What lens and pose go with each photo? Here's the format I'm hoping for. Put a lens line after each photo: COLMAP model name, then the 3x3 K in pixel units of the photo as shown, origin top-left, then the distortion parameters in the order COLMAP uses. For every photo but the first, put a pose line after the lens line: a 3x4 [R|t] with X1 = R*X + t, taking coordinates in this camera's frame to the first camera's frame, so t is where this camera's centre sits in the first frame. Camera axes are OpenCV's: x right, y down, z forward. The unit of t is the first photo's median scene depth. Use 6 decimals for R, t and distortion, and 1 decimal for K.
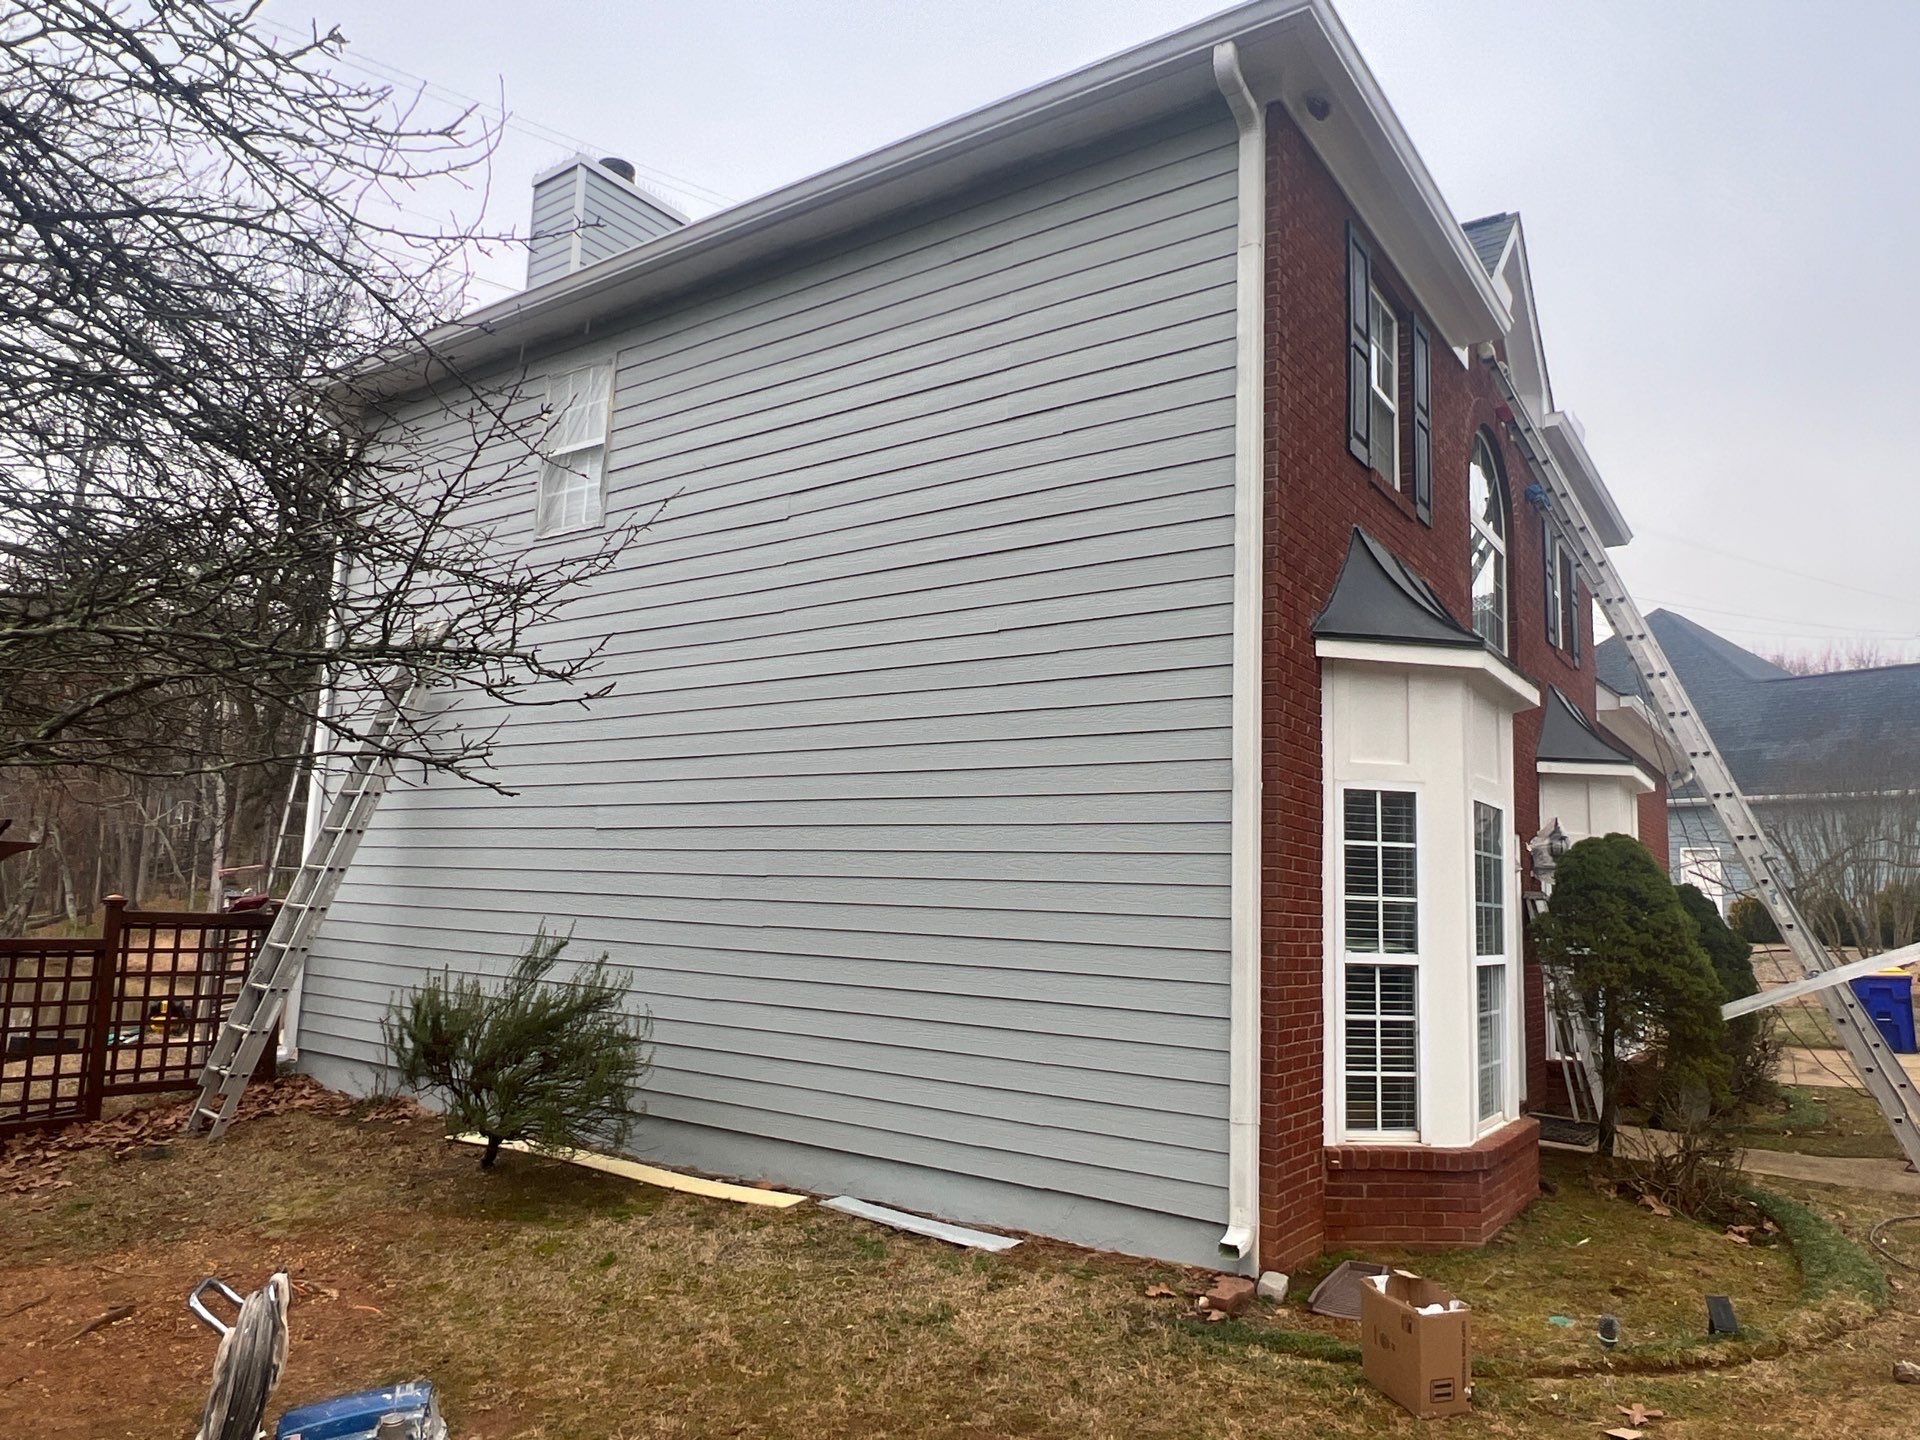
lens RADIAL K [[1254.8, 0, 953.7], [0, 1254.8, 718.6], [0, 0, 1]] dist [-0.006078, 0.007142]
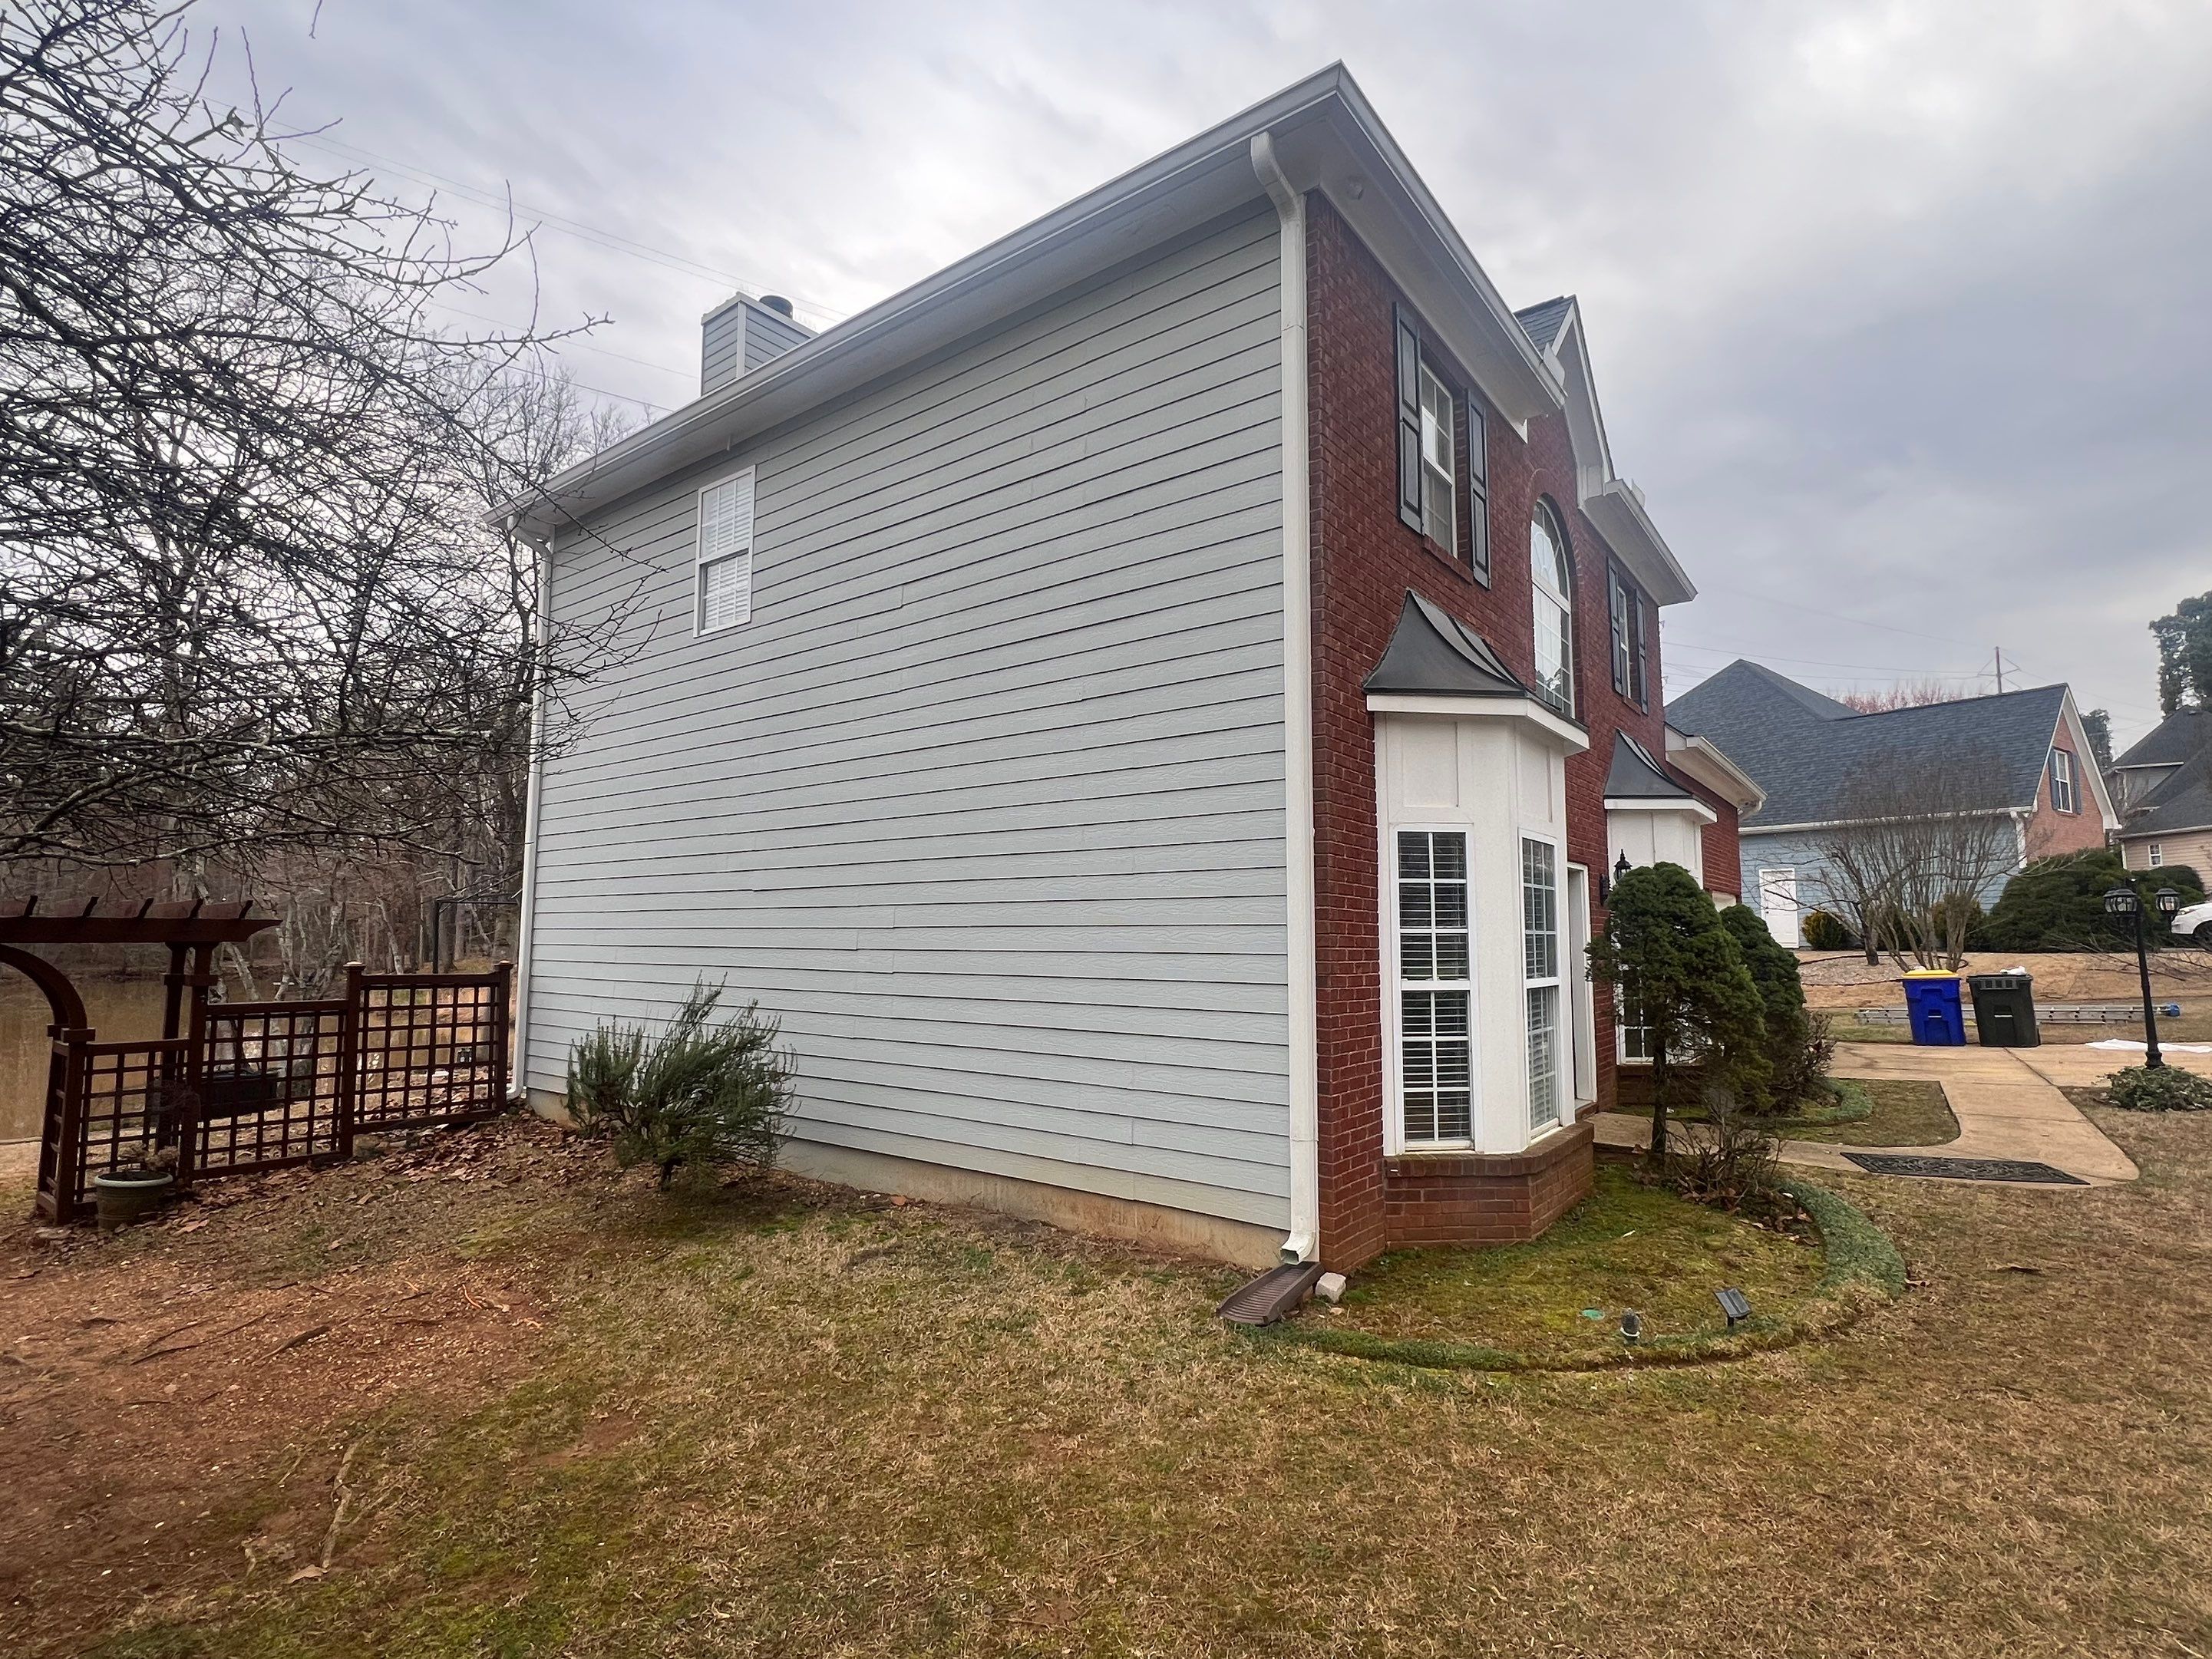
lens RADIAL K [[1065.2, 0, 1105.5], [0, 1065.2, 825.8], [0, 0, 1]] dist [-0.001642, 0.002201]
pose [[0.998682, -0.037263, -0.035288, 0.091770], [0.038697, 0.998415, 0.040861, 0.003508], [0.033709, -0.042173, 0.998541, 0.068185]]
